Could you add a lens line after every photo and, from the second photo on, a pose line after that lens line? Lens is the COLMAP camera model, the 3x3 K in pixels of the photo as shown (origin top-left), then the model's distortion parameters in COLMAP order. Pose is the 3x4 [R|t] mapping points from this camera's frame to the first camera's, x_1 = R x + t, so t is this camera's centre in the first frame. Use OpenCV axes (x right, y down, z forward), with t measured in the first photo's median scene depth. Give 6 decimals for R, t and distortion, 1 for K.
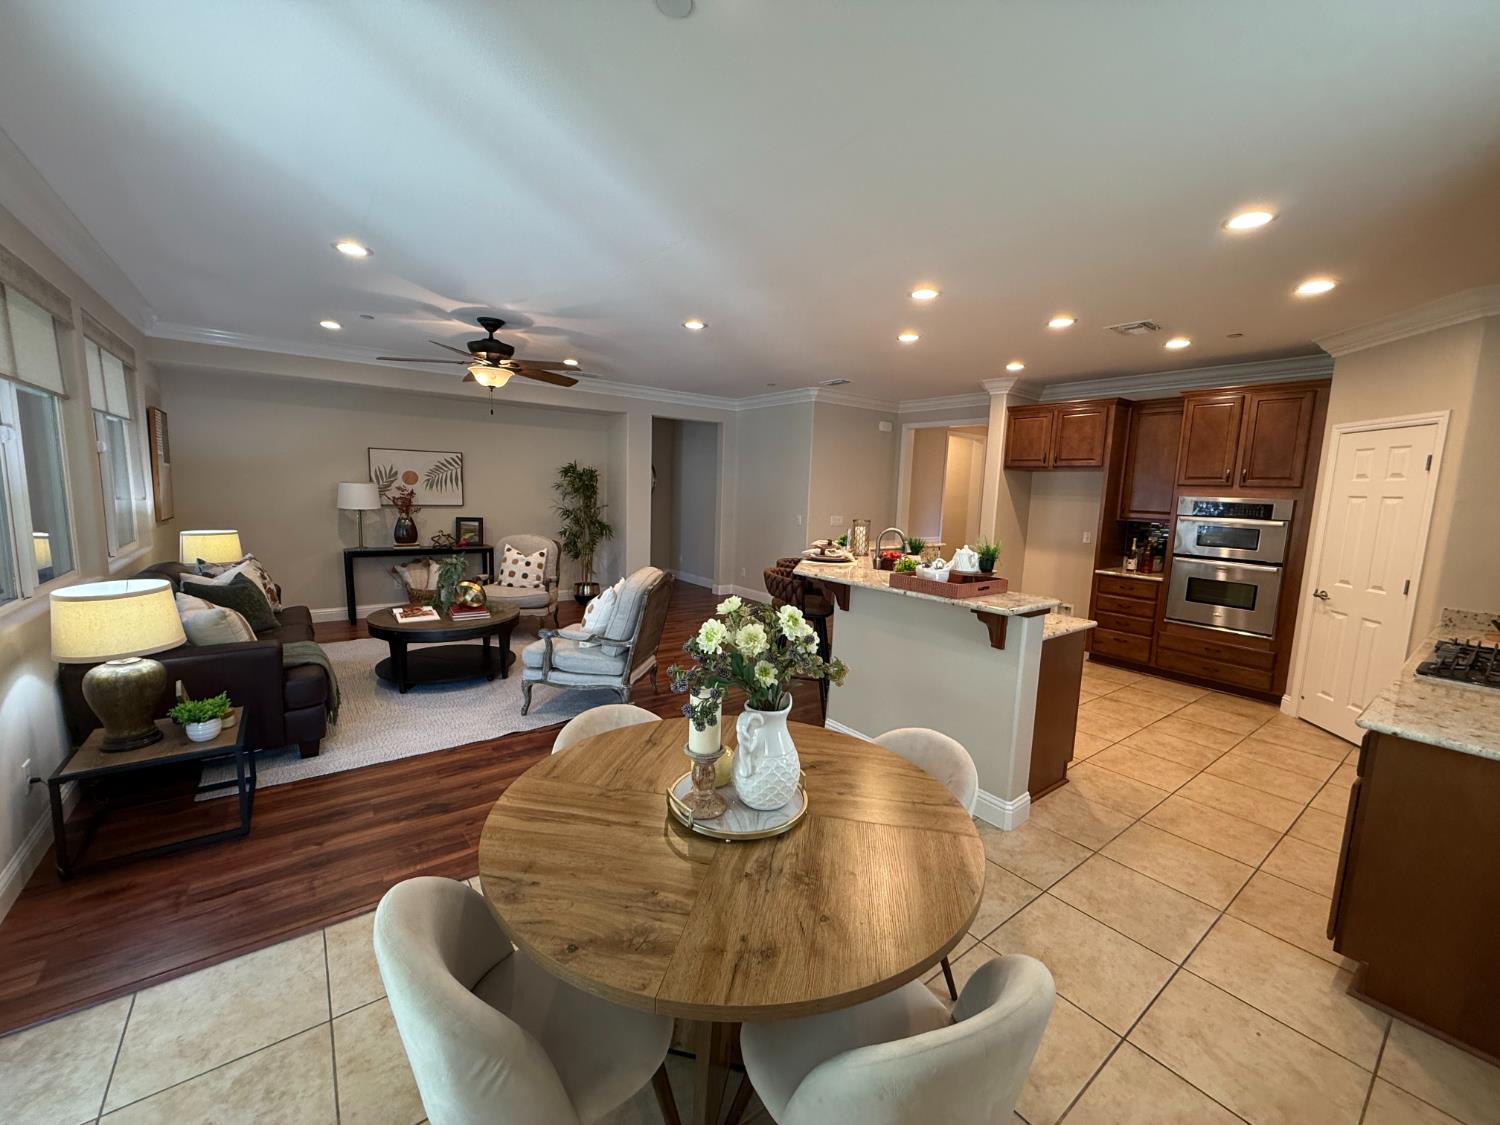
lens RADIAL K [[604.5, 0, 741.0], [0, 604.5, 565.3], [0, 0, 1]] dist [0.003200, 0.000187]
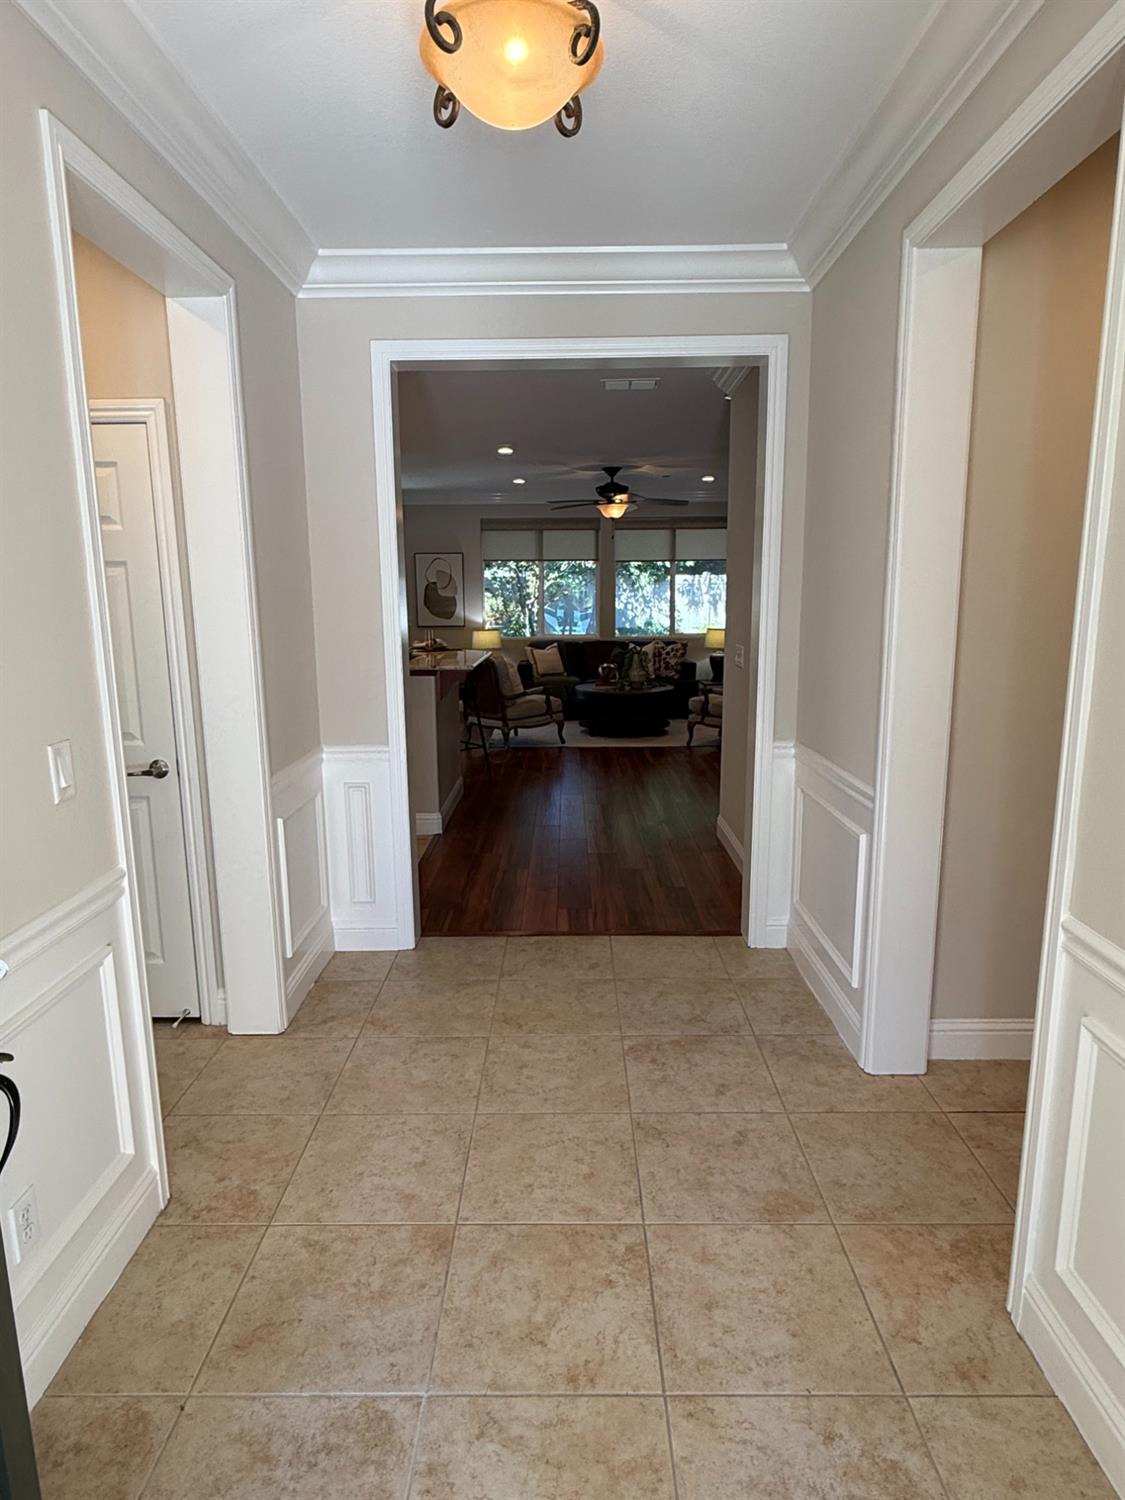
lens RADIAL K [[876.0, 0, 560.6], [0, 876.0, 751.8], [0, 0, 1]] dist [0.001967, -0.000023]
pose [[-0.603499, 0.120872, -0.788149, 0.846497], [-0.107804, 0.966999, 0.230849, -0.161433], [0.790043, 0.224283, -0.570552, 1.463165]]
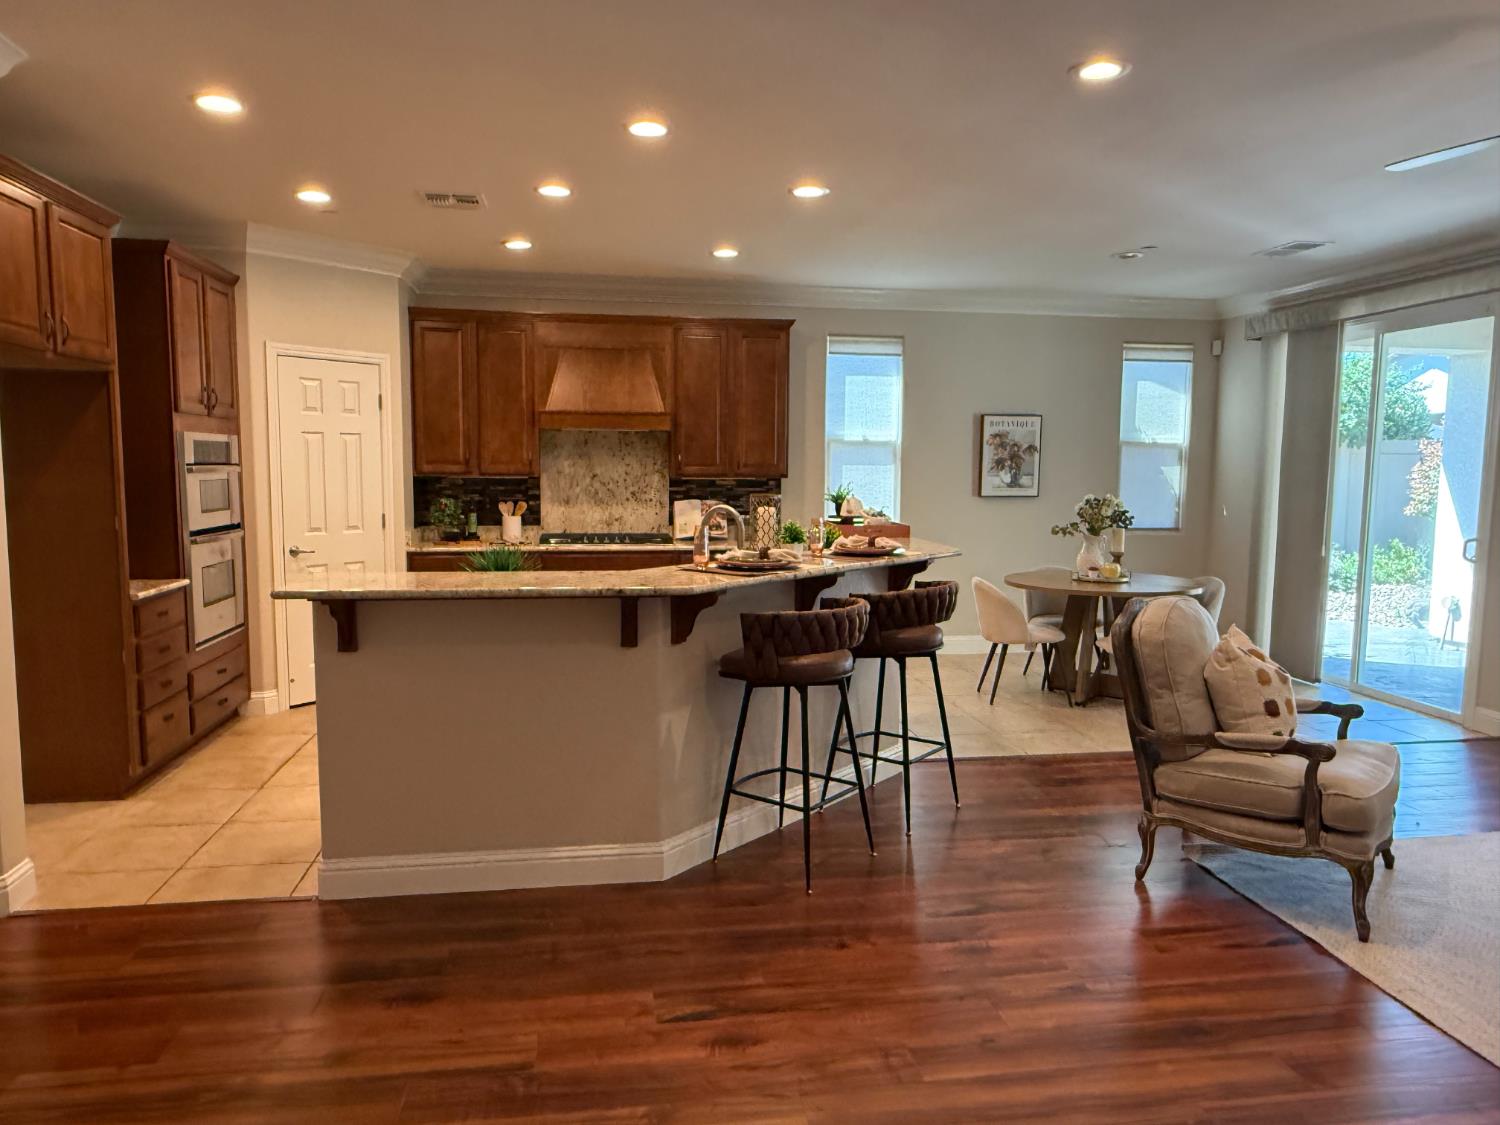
lens RADIAL K [[1025.9, 0, 748.7], [0, 1025.9, 565.7], [0, 0, 1]] dist [0.000292, 0.000825]
pose [[-0.882234, -0.086849, 0.462732, -0.147941], [0.023290, 0.973585, 0.227135, -0.153366], [-0.470236, 0.211163, -0.856906, 1.219489]]
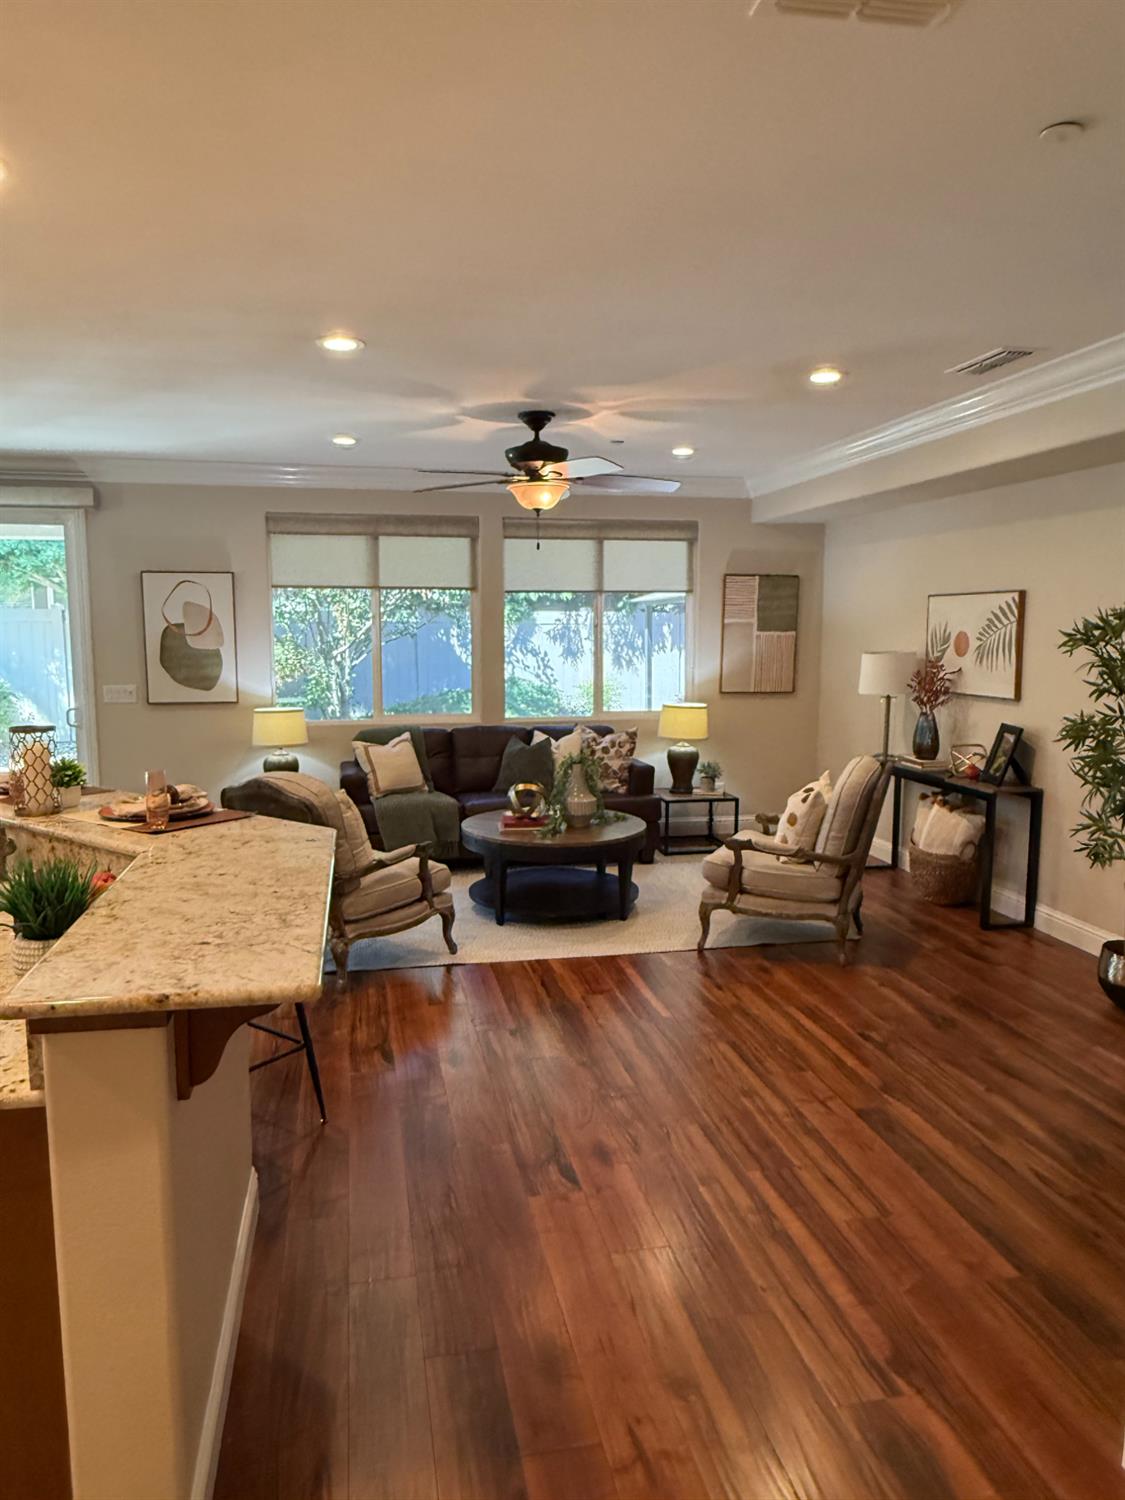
lens RADIAL K [[1025.9, 0, 555.7], [0, 1025.9, 748.8], [0, 0, 1]] dist [0.000292, 0.000825]
pose [[-0.427478, 0.078596, -0.900603, 0.449834], [-0.126847, 0.981143, 0.145834, -0.140276], [0.895082, 0.176579, -0.409448, 1.067628]]
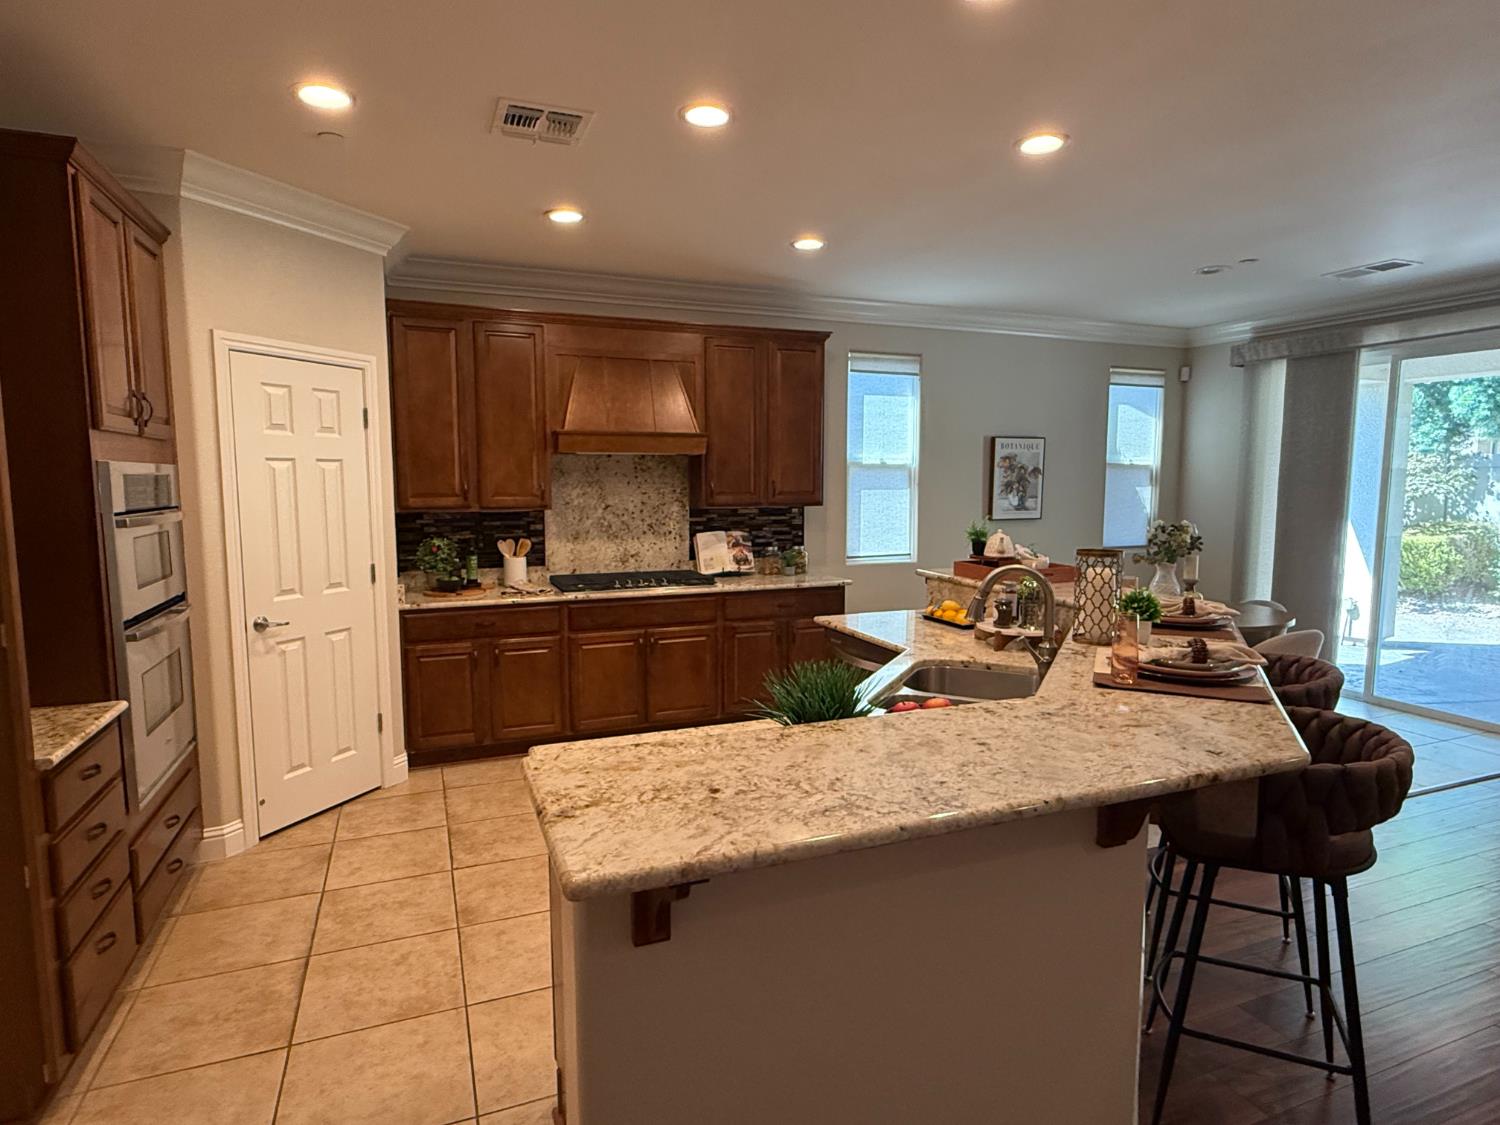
lens RADIAL K [[839.1, 0, 749.7], [0, 839.1, 564.4], [0, 0, 1]] dist [0.003994, -0.001577]
pose [[-0.966655, -0.059158, 0.249157, 0.189433], [0.001036, 0.972039, 0.234816, -0.132087], [-0.256081, 0.227245, -0.939565, 1.045561]]
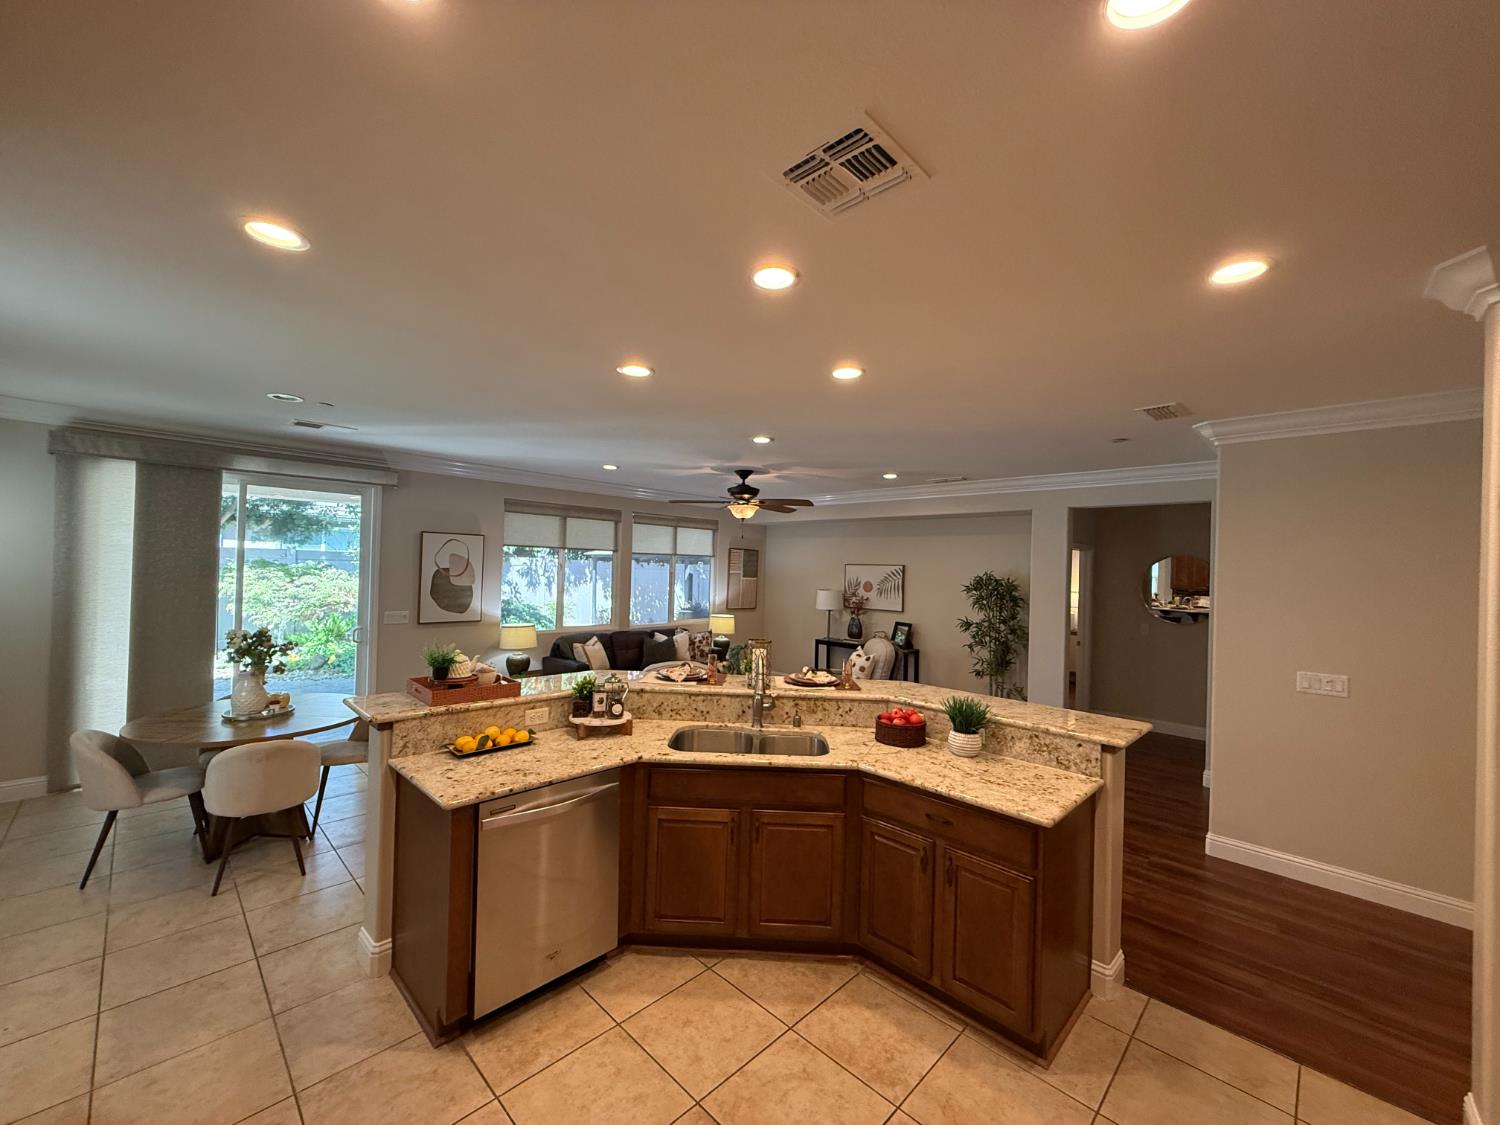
lens RADIAL K [[604.5, 0, 754.2], [0, 604.5, 562.9], [0, 0, 1]] dist [0.003200, 0.000187]
pose [[0.164473, -0.035727, -0.985734, 0.629060], [-0.146497, 0.987376, -0.060230, -0.084389], [0.975442, 0.154313, 0.157163, 0.573237]]
